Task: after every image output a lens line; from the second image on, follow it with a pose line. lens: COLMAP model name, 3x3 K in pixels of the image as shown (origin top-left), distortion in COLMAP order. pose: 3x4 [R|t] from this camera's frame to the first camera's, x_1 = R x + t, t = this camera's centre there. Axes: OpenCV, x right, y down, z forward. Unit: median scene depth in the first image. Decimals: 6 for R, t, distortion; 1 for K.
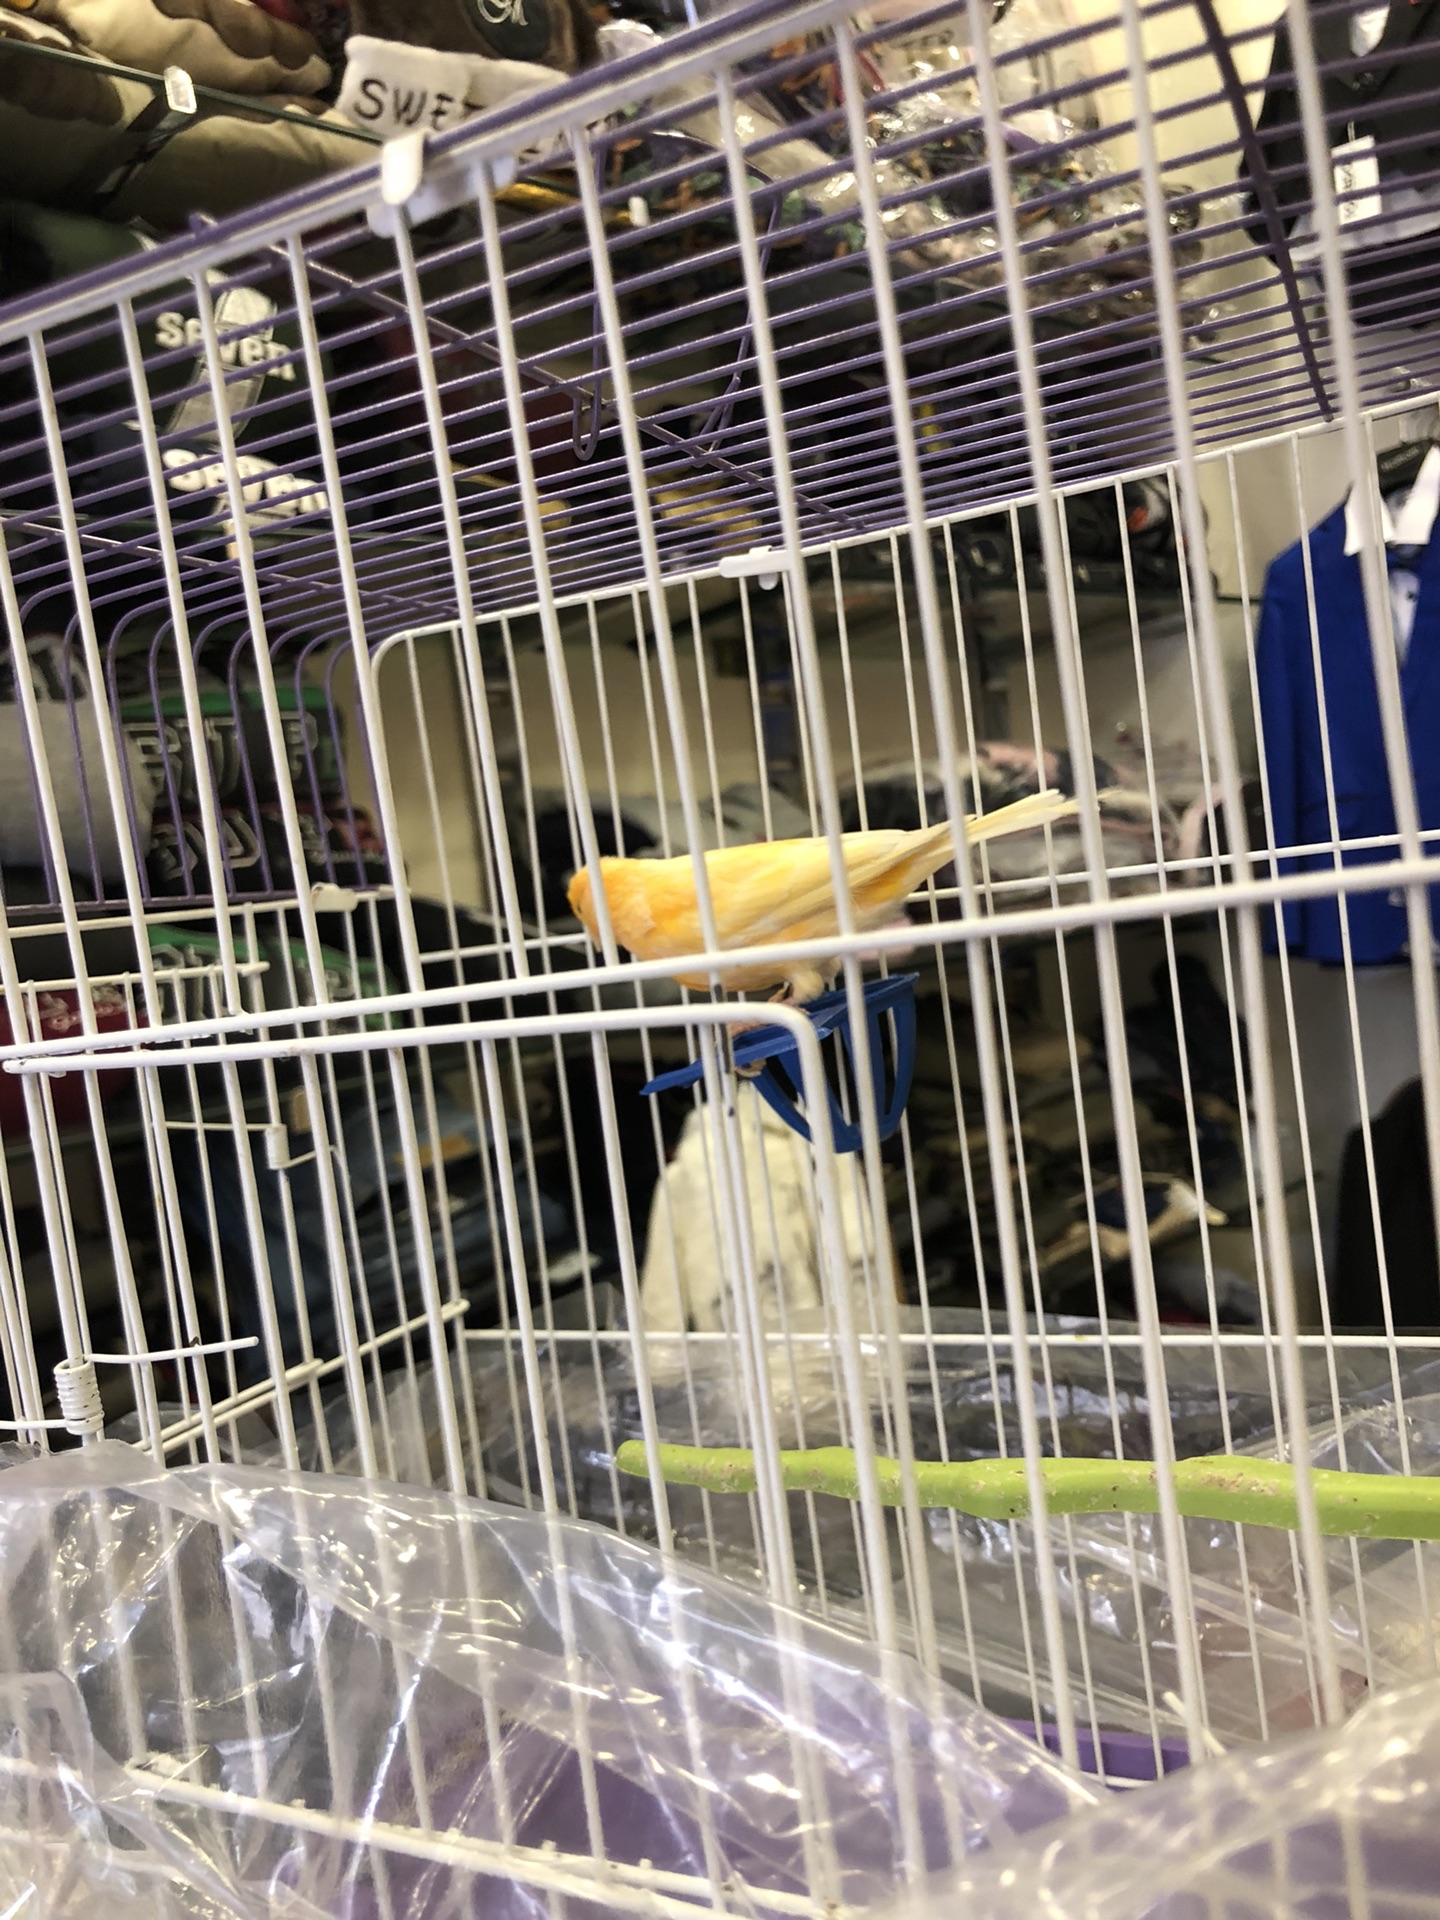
lens RADIAL K [[1597.3, 0, 729.6], [0, 1597.3, 968.6], [0, 0, 1]] dist [0.016804, -0.020134]
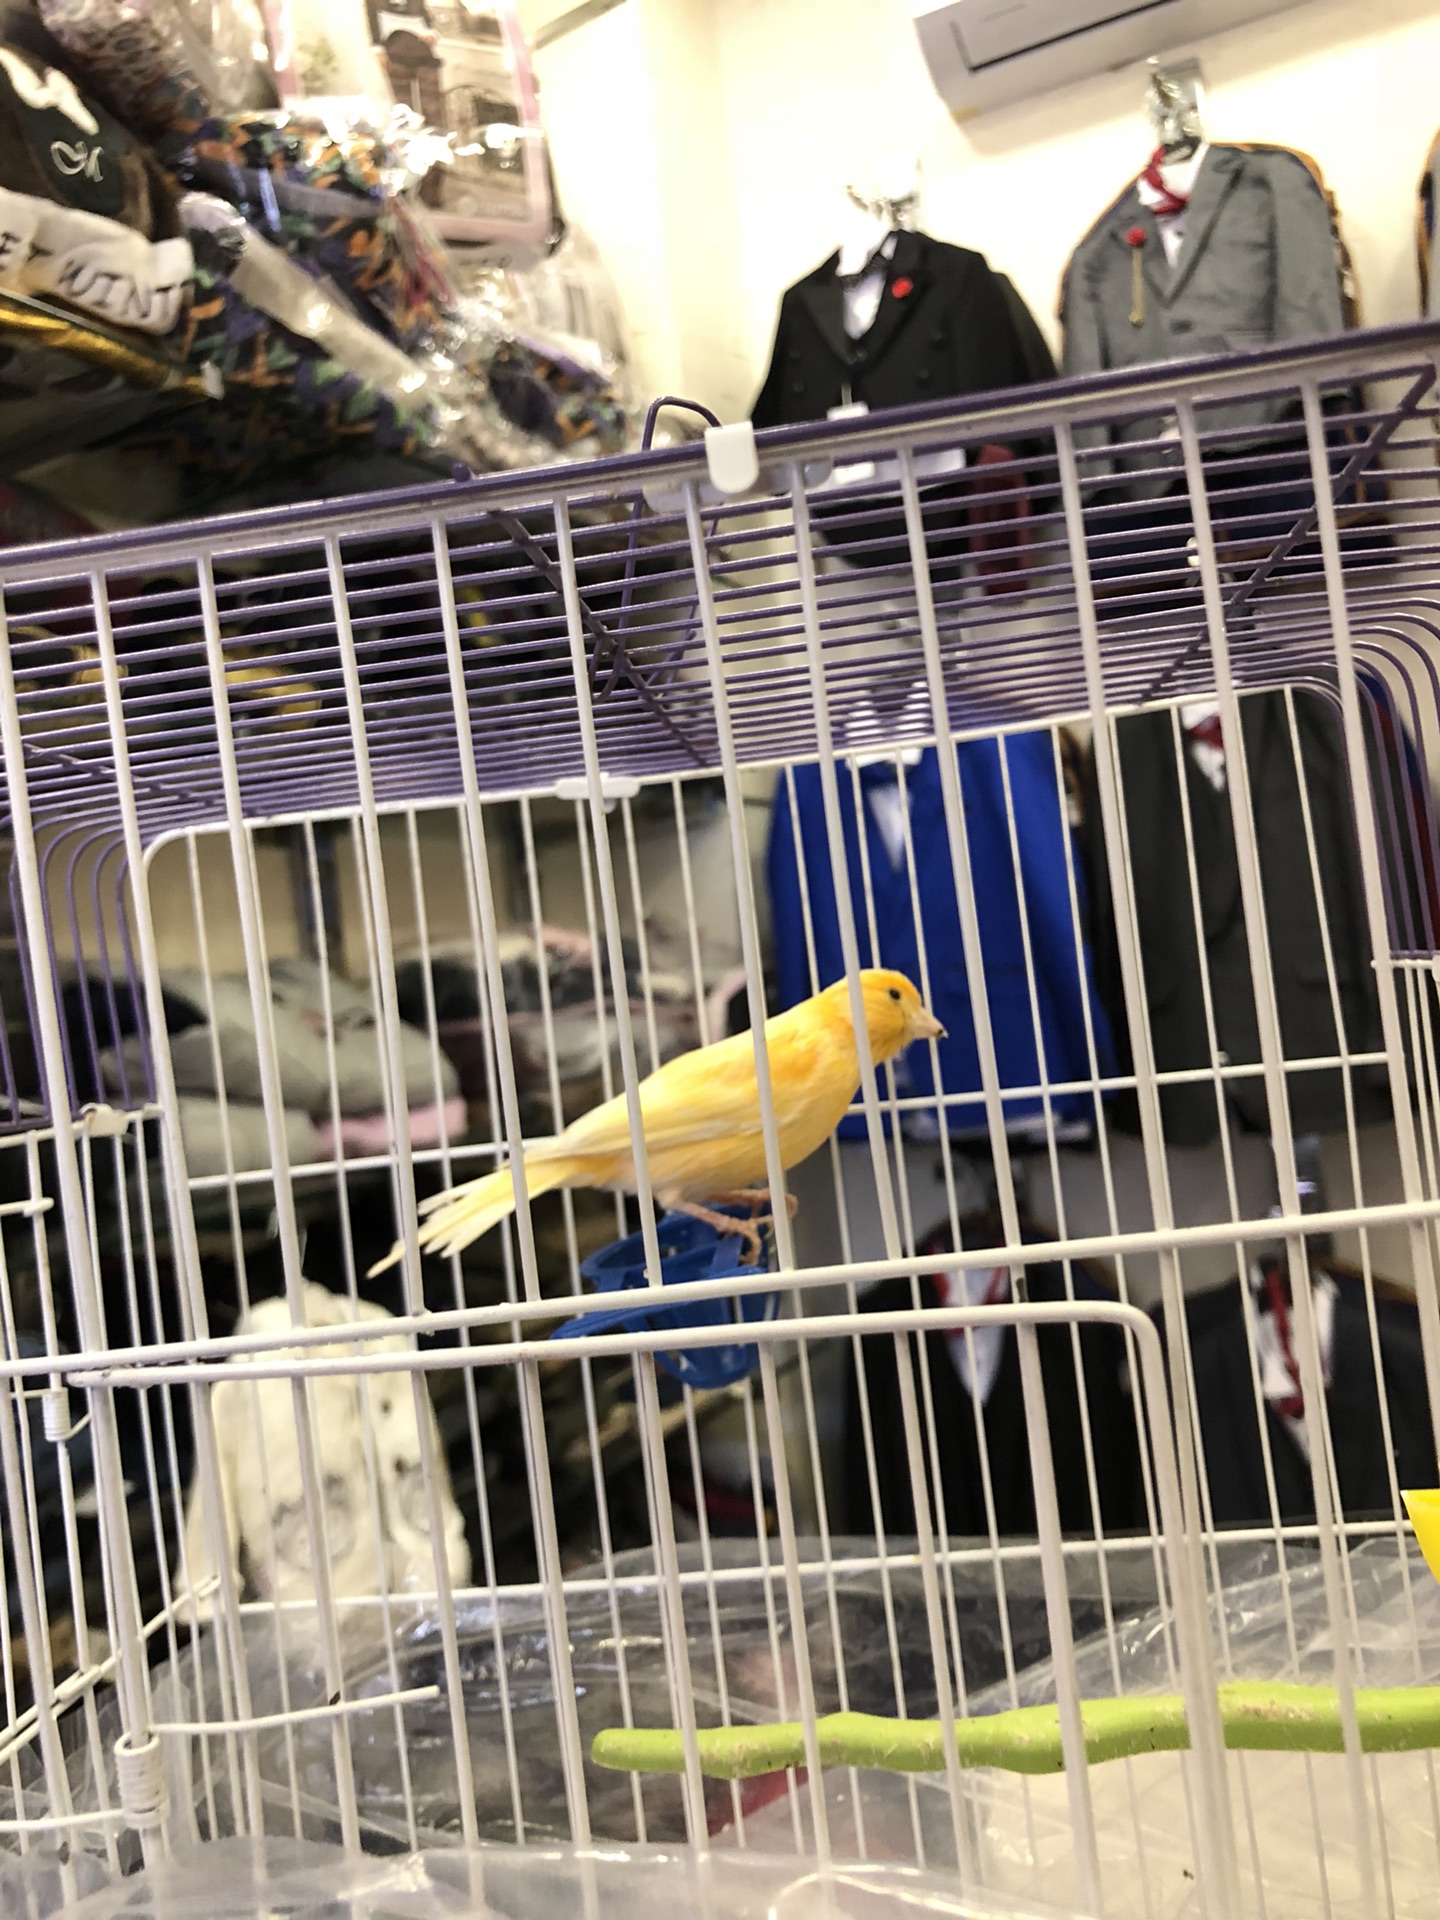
lens RADIAL K [[1597.3, 0, 740.9], [0, 1597.3, 950.4], [0, 0, 1]] dist [0.016804, -0.020134]
pose [[0.944435, 0.030952, 0.327239, -0.284285], [0.007130, 0.993393, -0.114538, -0.045591], [-0.328622, 0.110507, 0.937974, 0.048171]]
